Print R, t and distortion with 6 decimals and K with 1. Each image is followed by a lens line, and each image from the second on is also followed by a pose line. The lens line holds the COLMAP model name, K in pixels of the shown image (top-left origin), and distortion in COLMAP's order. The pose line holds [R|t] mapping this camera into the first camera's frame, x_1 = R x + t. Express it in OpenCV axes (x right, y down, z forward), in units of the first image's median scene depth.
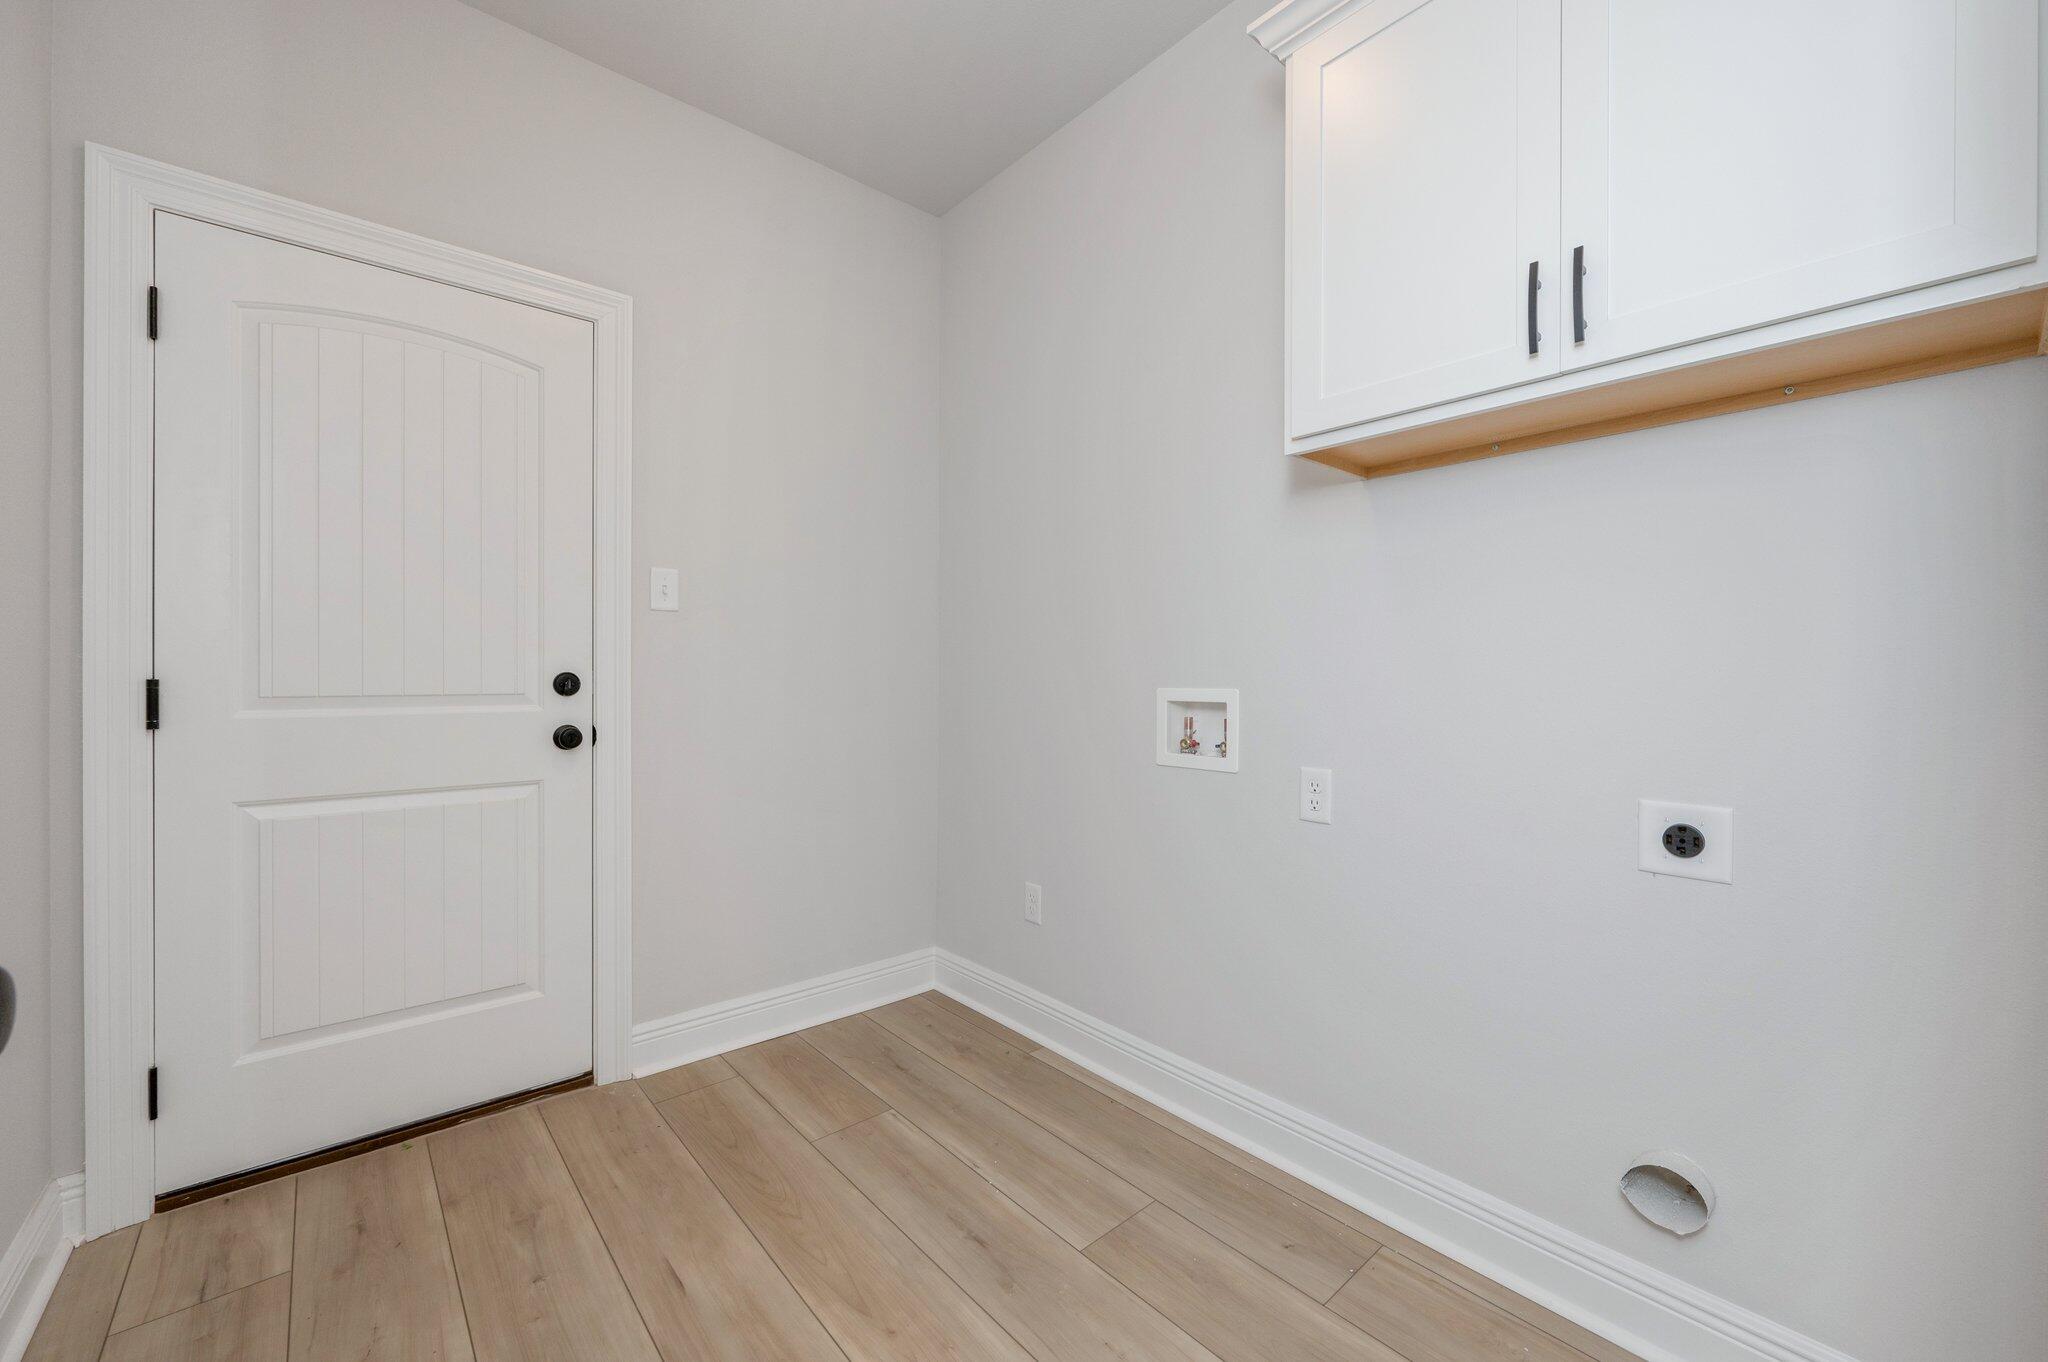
lens RADIAL K [[811.2, 0, 1025.9], [0, 811.2, 670.3], [0, 0, 1]] dist [0.001031, 0.000227]
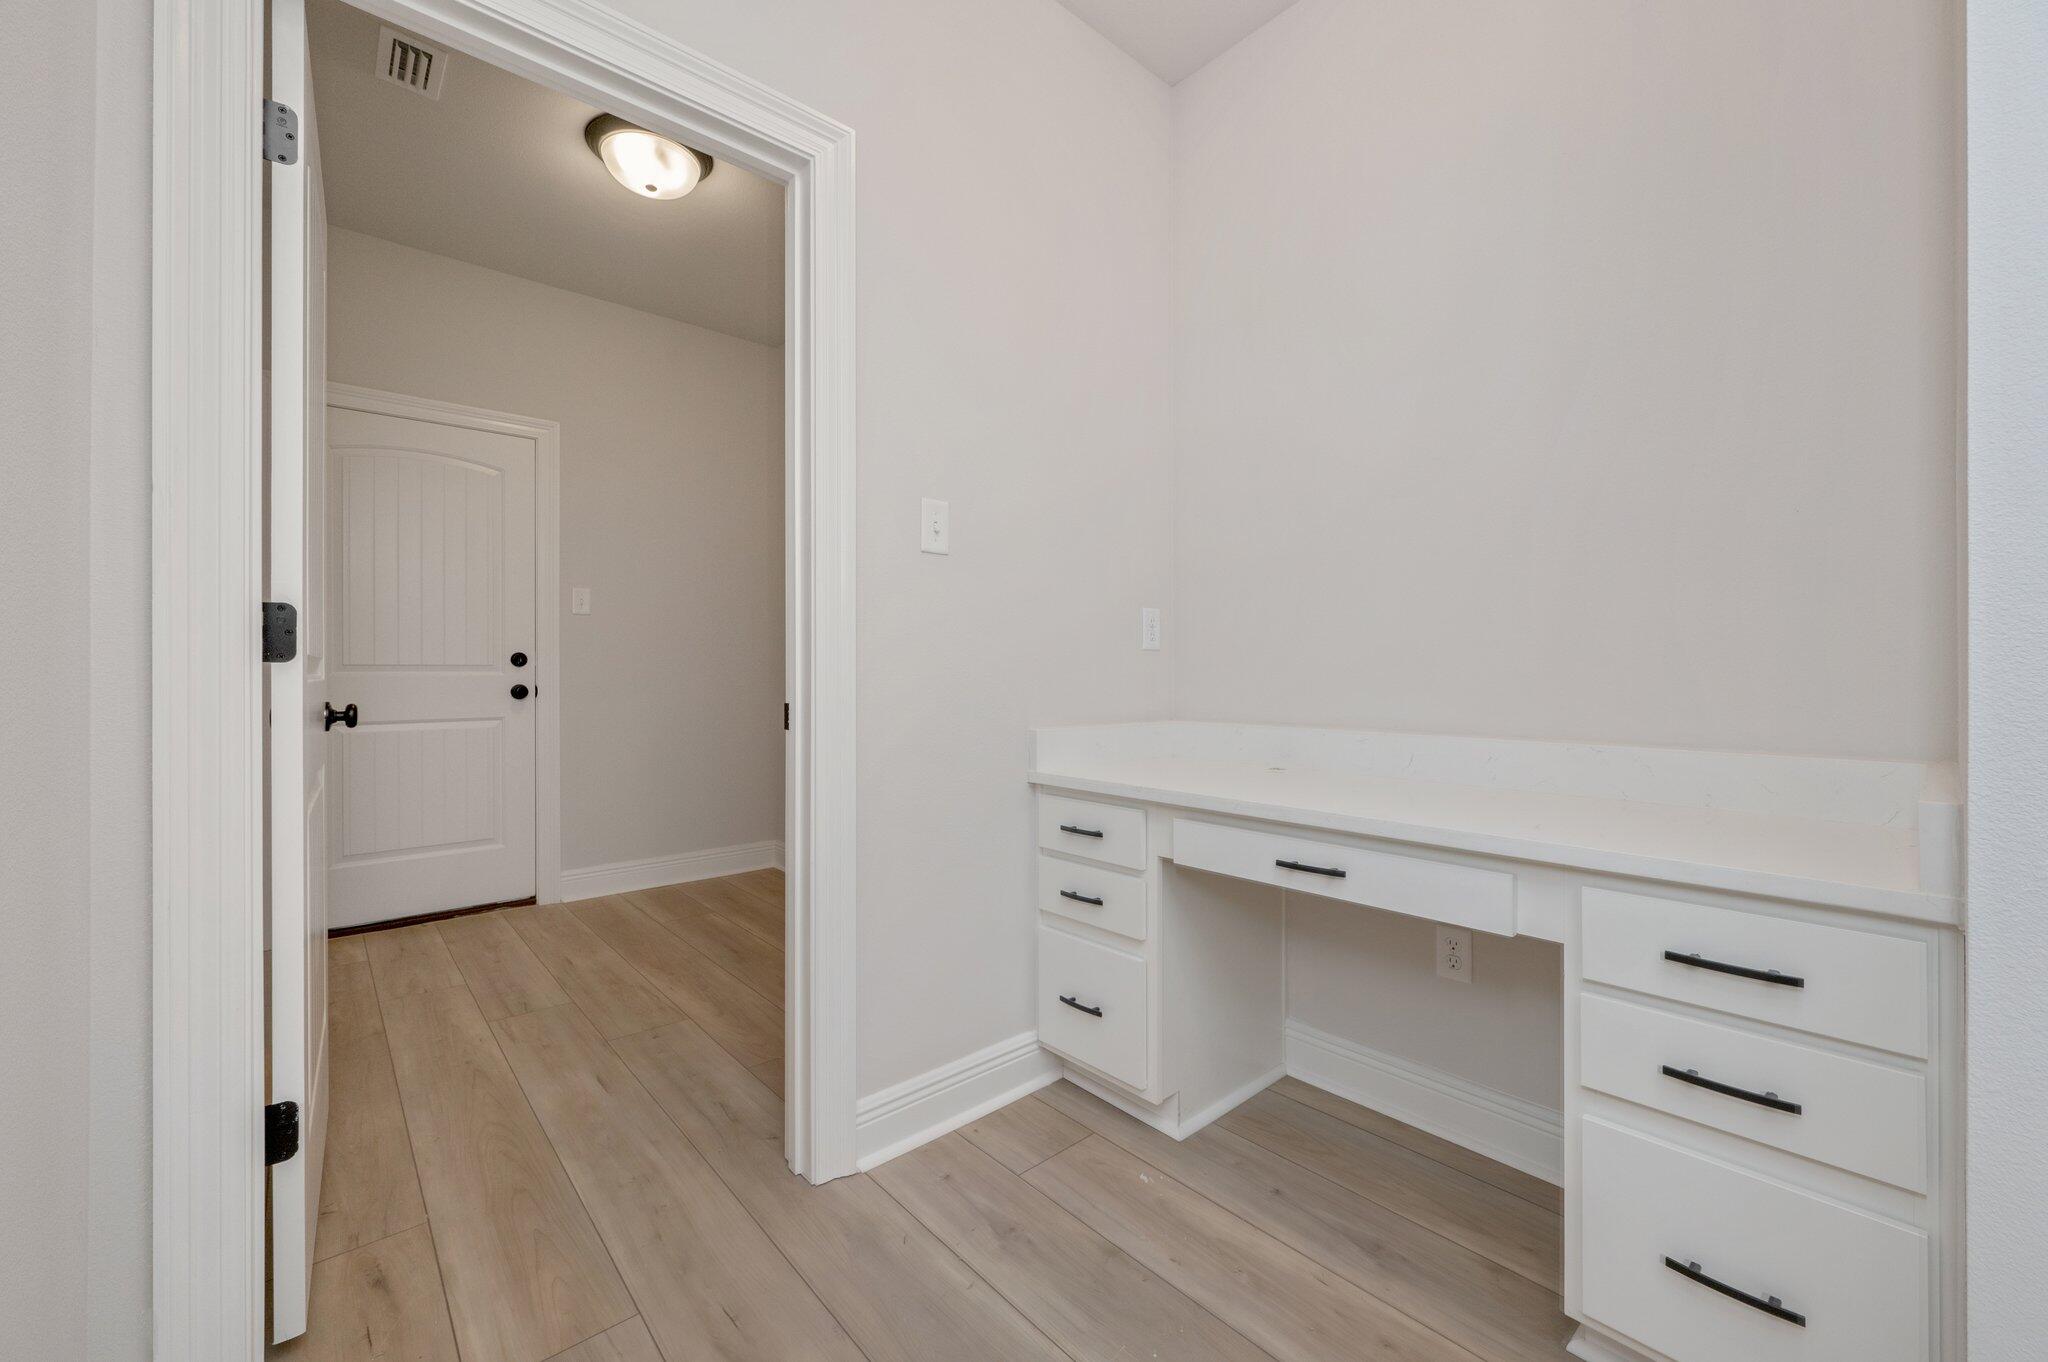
lens RADIAL K [[811.2, 0, 1021.2], [0, 811.2, 661.6], [0, 0, 1]] dist [0.001031, 0.000227]
pose [[0.999962, -0.005730, 0.006554, 0.444268], [0.005758, 0.999974, -0.004293, 0.034131], [-0.006529, 0.004331, 0.999969, -0.656853]]
